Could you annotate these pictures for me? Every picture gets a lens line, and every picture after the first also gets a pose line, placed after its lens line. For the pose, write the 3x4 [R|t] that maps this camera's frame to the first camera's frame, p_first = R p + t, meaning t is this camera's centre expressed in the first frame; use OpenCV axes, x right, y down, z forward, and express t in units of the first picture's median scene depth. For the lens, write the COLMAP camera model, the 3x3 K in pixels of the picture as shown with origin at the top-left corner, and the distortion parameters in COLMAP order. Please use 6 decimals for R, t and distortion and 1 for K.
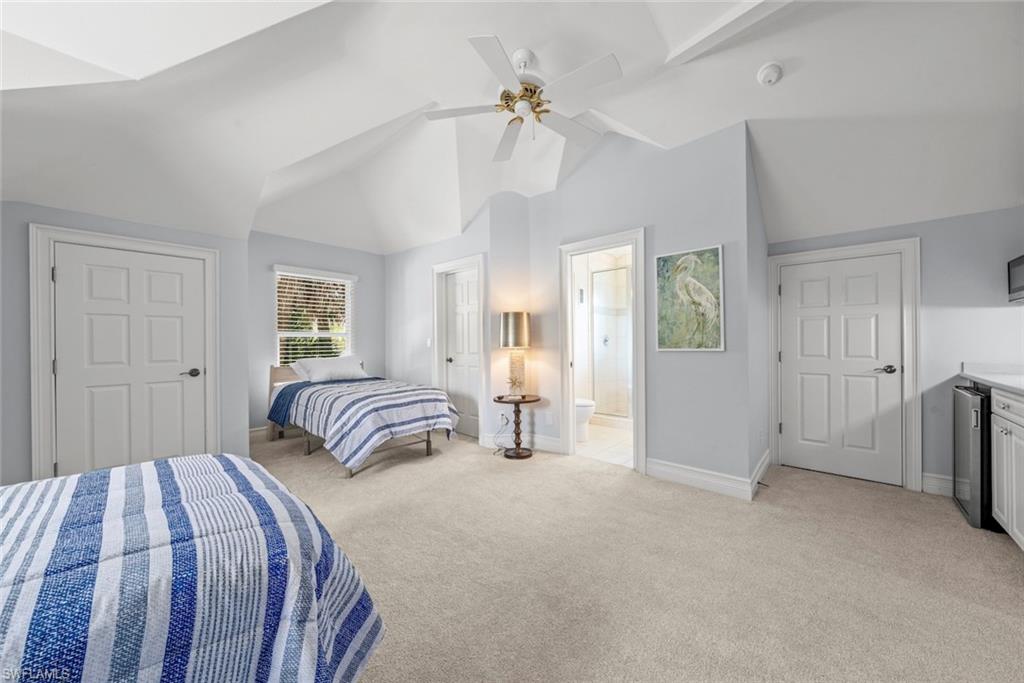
lens RADIAL K [[353.7, 0, 512.0], [0, 353.7, 341.5], [0, 0, 1]] dist [-0.000564, -0.000148]
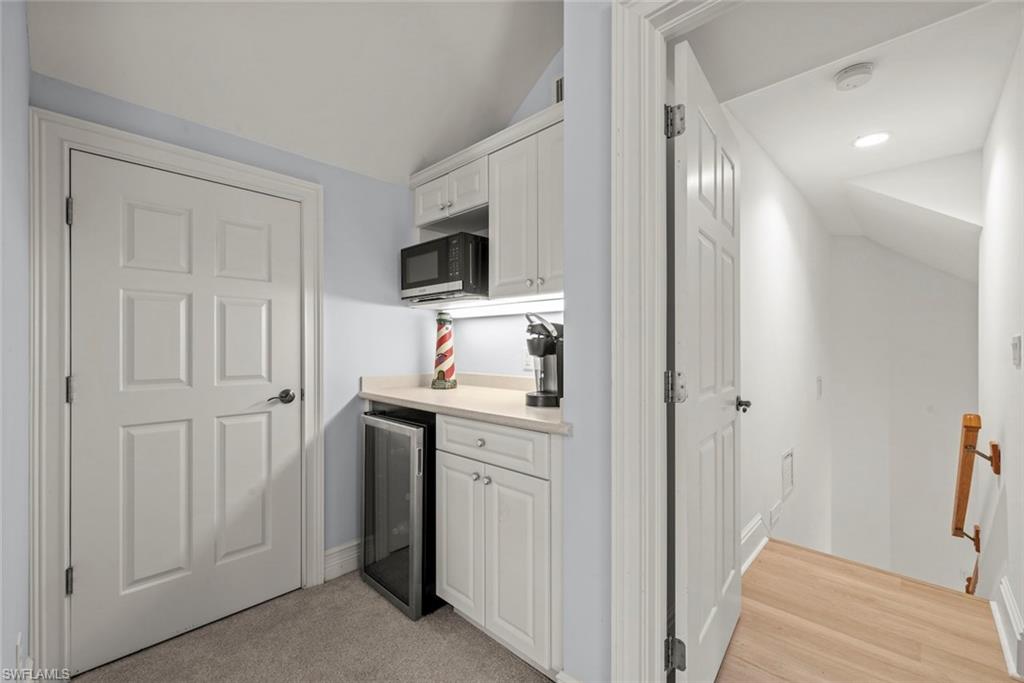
lens RADIAL K [[422.4, 0, 512.6], [0, 422.4, 346.1], [0, 0, 1]] dist [-0.000351, -0.000089]
pose [[0.024712, 0.003644, 0.999688, 0.391651], [0.002166, 0.999991, -0.003699, -0.001017], [-0.999692, 0.002256, 0.024704, 0.627412]]
